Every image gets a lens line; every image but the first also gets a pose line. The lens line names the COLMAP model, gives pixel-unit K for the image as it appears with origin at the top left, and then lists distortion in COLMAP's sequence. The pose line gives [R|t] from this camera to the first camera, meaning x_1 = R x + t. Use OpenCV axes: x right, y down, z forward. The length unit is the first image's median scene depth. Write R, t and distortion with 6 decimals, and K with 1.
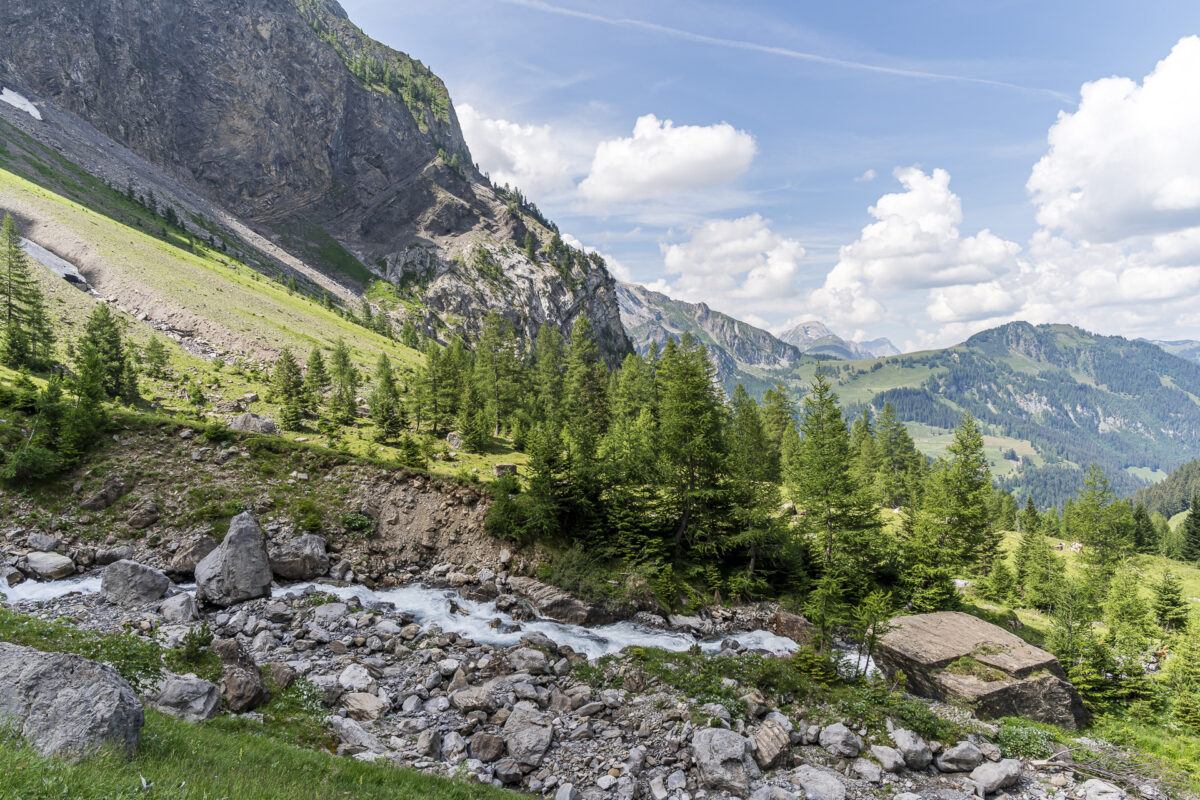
lens RADIAL K [[800.8, 0, 598.9], [0, 800.8, 400.7], [0, 0, 1]] dist [-0.013110, 0.014408]
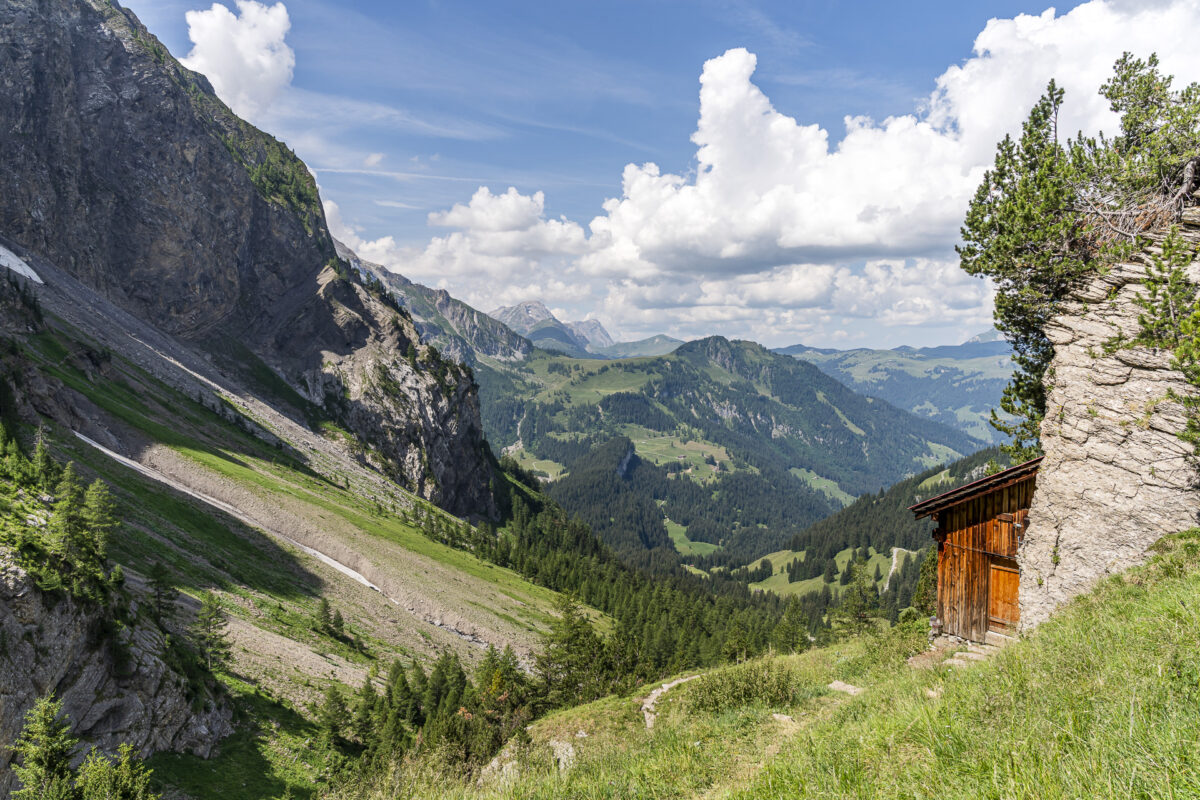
lens RADIAL K [[800.8, 0, 601.9], [0, 800.8, 397.9], [0, 0, 1]] dist [-0.013110, 0.014408]
pose [[0.933091, 0.049290, 0.356247, -0.240800], [-0.064900, 0.997379, 0.031991, -0.185149], [-0.353736, -0.052971, 0.933844, -0.208088]]
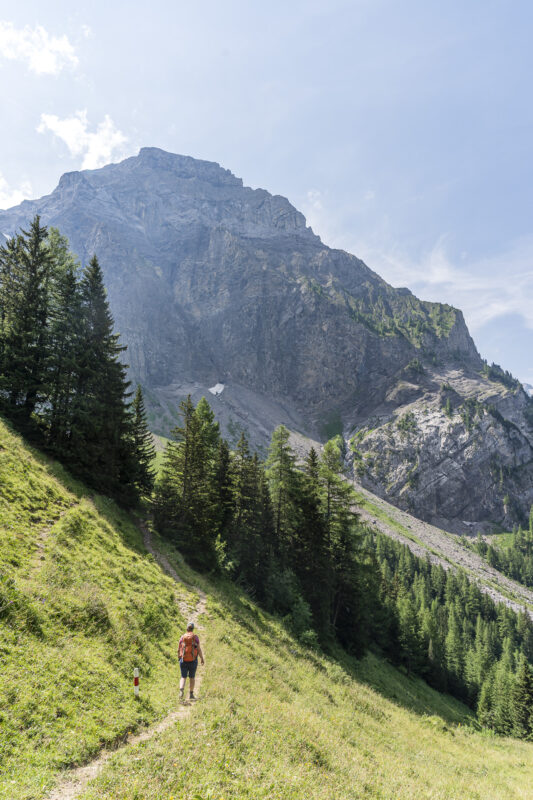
lens RADIAL K [[533.9, 0, 266.4], [0, 533.9, 401.0], [0, 0, 1]] dist [-0.013110, 0.014408]
pose [[0.551947, -0.140281, -0.821995, 0.605705], [-0.025487, 0.982450, -0.184778, 0.009482], [0.833490, 0.122938, 0.538685, 0.089543]]
